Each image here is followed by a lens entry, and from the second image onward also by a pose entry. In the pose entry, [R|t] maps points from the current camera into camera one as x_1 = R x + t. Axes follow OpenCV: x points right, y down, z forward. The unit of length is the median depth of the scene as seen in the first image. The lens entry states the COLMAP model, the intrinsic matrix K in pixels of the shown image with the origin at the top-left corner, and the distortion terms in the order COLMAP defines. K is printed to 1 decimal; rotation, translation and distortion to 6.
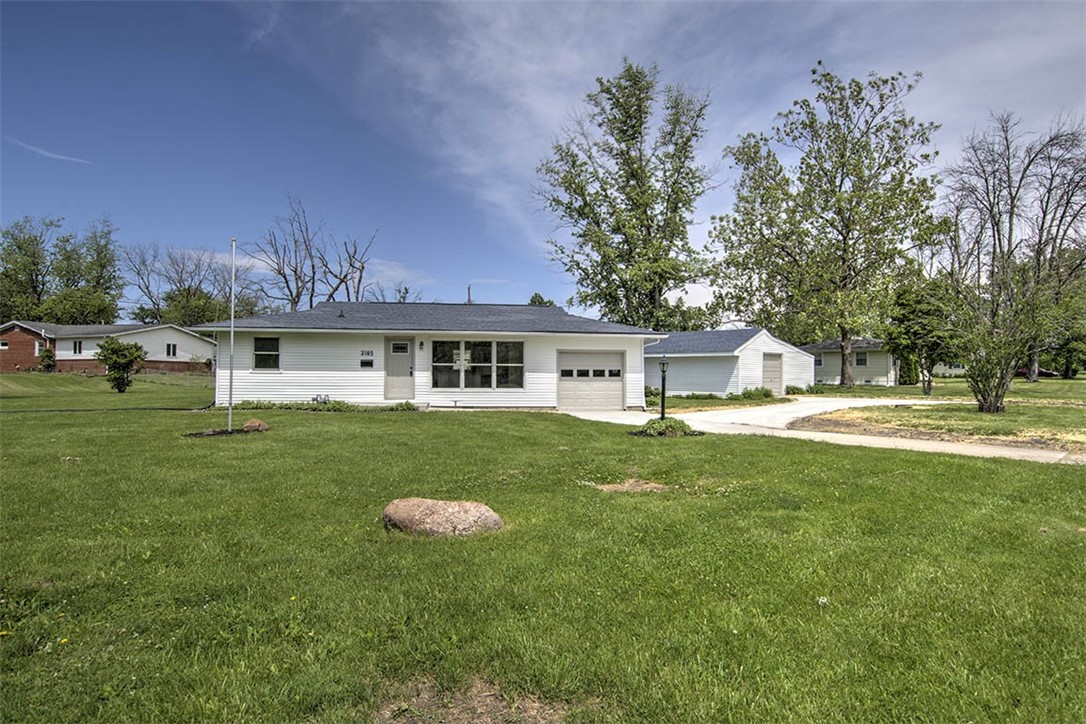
lens RADIAL K [[597.9, 0, 551.6], [0, 597.9, 407.8], [0, 0, 1]] dist [-0.008601, -0.002206]
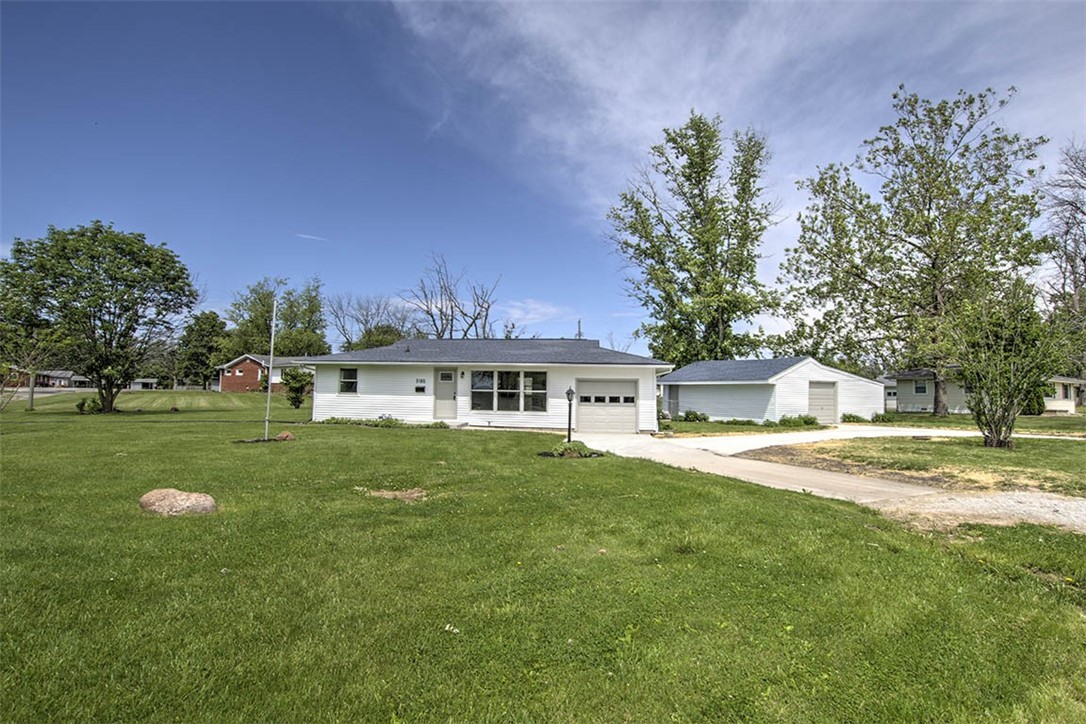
lens RADIAL K [[543.0, 0, 541.7], [0, 543.0, 392.9], [0, 0, 1]] dist [-0.009445, 0.000629]
pose [[0.960797, 0.009598, -0.277087, 0.135668], [-0.027231, 0.997835, -0.059859, -0.003568], [0.275913, 0.065057, 0.958979, 0.000510]]
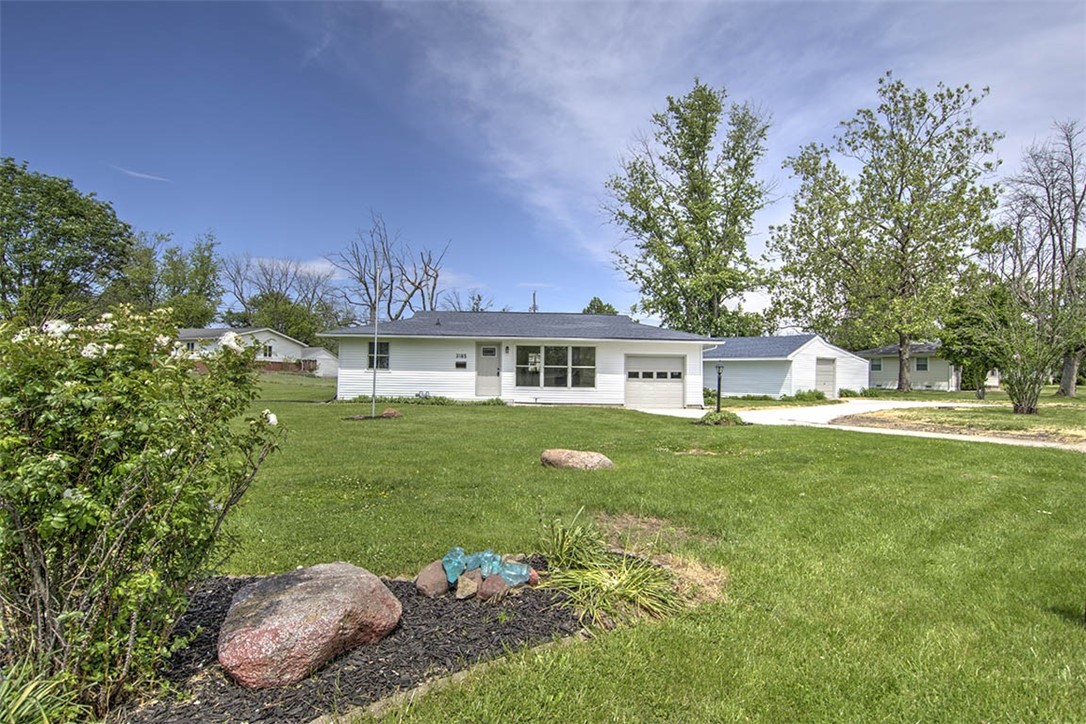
lens RADIAL K [[597.9, 0, 546.6], [0, 597.9, 411.5], [0, 0, 1]] dist [-0.008601, -0.002206]
pose [[0.994960, 0.015031, -0.099140, -0.014421], [-0.014815, 0.999886, 0.002917, 0.006433], [0.099172, -0.001433, 0.995069, -0.085009]]
